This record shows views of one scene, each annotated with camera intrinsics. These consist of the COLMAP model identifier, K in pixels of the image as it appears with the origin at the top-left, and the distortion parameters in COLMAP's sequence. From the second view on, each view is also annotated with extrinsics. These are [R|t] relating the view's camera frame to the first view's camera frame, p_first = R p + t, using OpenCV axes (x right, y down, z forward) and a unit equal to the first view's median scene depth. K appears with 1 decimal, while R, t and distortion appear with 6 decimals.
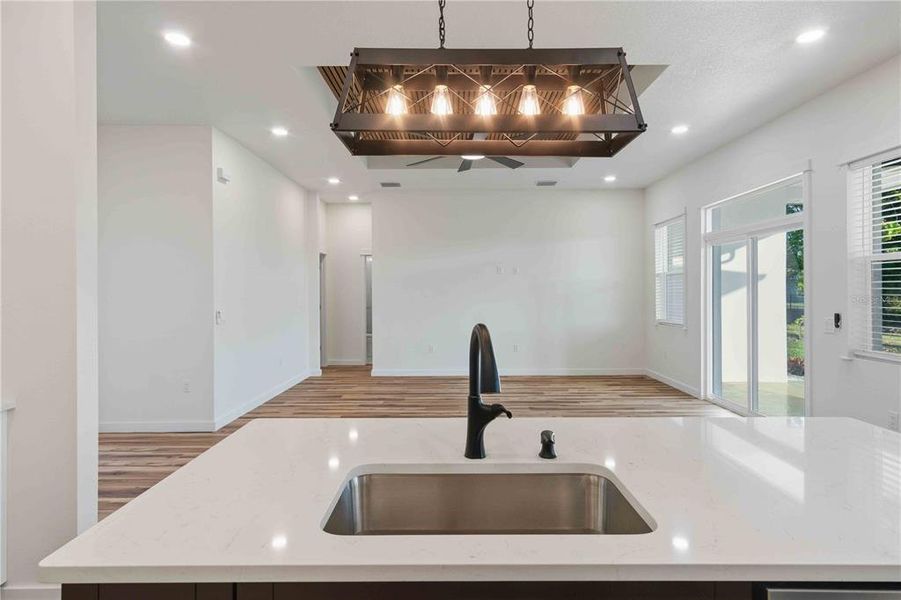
lens RADIAL K [[485.3, 0, 451.2], [0, 485.3, 282.3], [0, 0, 1]] dist [0.000450, 0.000714]
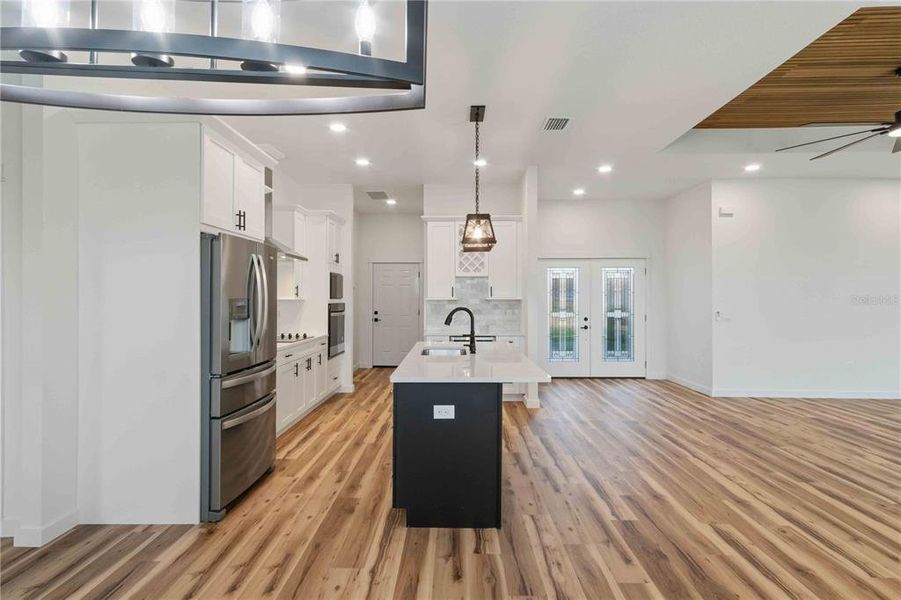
lens RADIAL K [[474.7, 0, 449.1], [0, 474.7, 296.5], [0, 0, 1]] dist [0.003946, 0.002793]
pose [[-0.009151, 0.002865, -0.999954, 0.642805], [0.016166, 0.999866, 0.002716, 0.000439], [0.999827, -0.016140, -0.009196, 0.184342]]
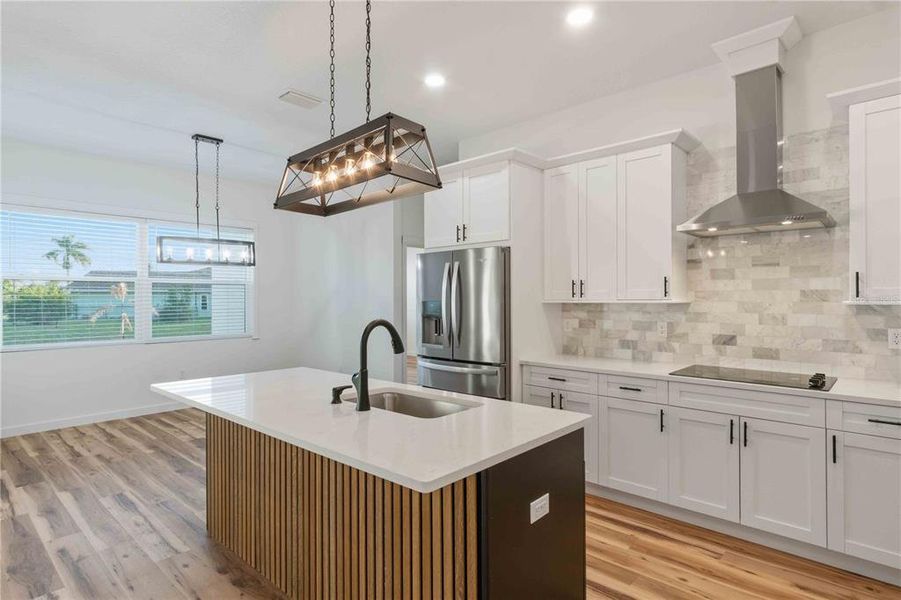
lens RADIAL K [[474.7, 0, 449.1], [0, 474.7, 296.5], [0, 0, 1]] dist [0.003946, 0.002793]
pose [[-0.742859, 0.010383, 0.669367, -0.235992], [-0.005429, 0.999753, -0.021533, 0.007694], [-0.669426, -0.019630, -0.742620, 0.400654]]
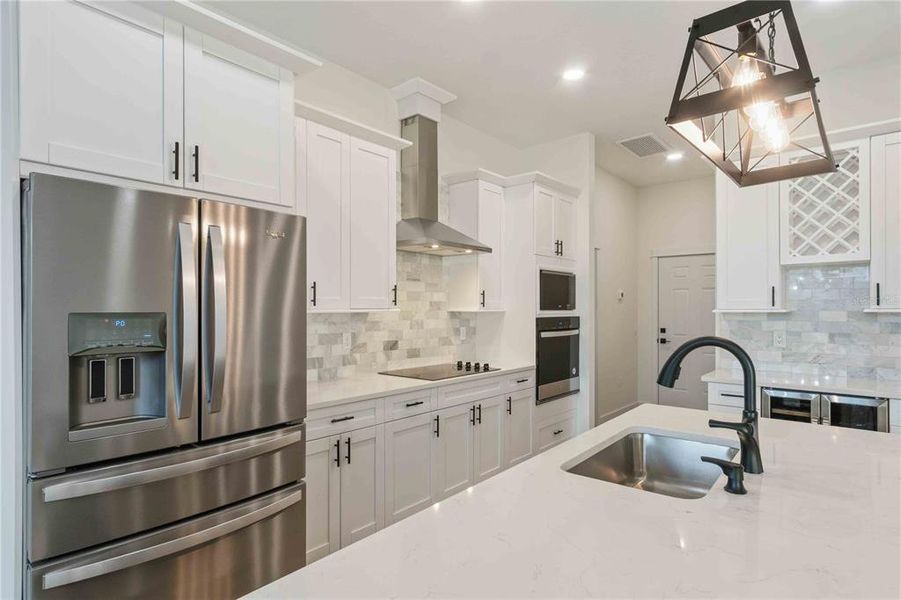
lens RADIAL K [[477.7, 0, 452.6], [0, 477.7, 307.3], [0, 0, 1]] dist [0.004940, 0.001459]
pose [[-0.638995, 0.004589, -0.769197, 0.250765], [0.017665, 0.999806, -0.008710, 0.003170], [0.769008, -0.019153, -0.638952, 0.243297]]
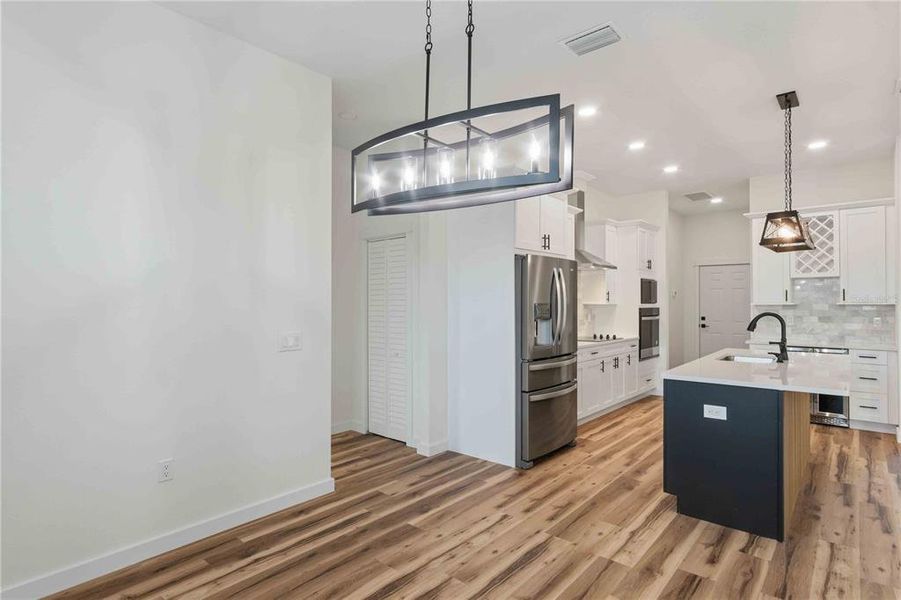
lens RADIAL K [[474.7, 0, 449.1], [0, 474.7, 296.5], [0, 0, 1]] dist [0.003946, 0.002793]
pose [[-0.647727, -0.004181, -0.761861, 0.717048], [0.016378, 0.999677, -0.019411, 0.001808], [0.761696, -0.025051, -0.647450, 0.275542]]
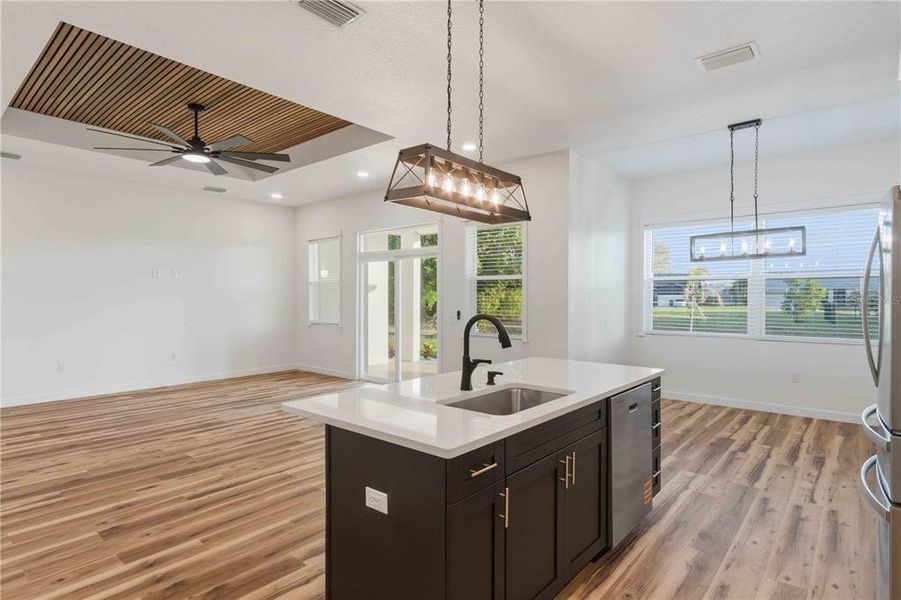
lens RADIAL K [[474.7, 0, 449.1], [0, 474.7, 296.5], [0, 0, 1]] dist [0.003946, 0.002793]
pose [[0.648463, 0.004713, 0.761231, -0.272194], [-0.017520, 0.999808, 0.008734, 0.000992], [-0.761044, -0.019001, 0.648422, -0.014085]]
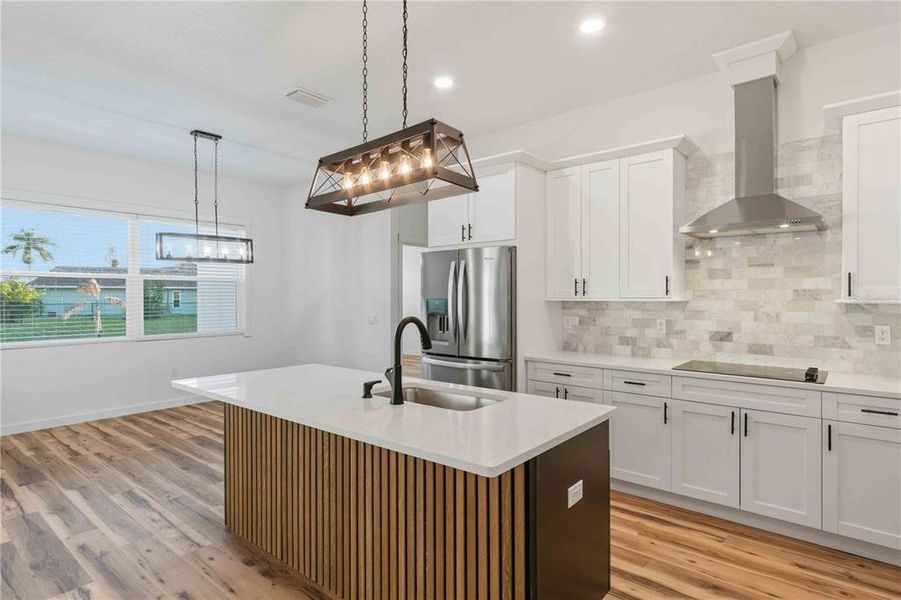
lens RADIAL K [[475.7, 0, 445.3], [0, 475.7, 296.9], [0, 0, 1]] dist [0.005046, 0.001497]
pose [[-0.770551, 0.004640, 0.637361, -0.217479], [-0.007259, 0.999845, -0.016054, 0.007952], [-0.637337, -0.016997, -0.770398, 0.434819]]
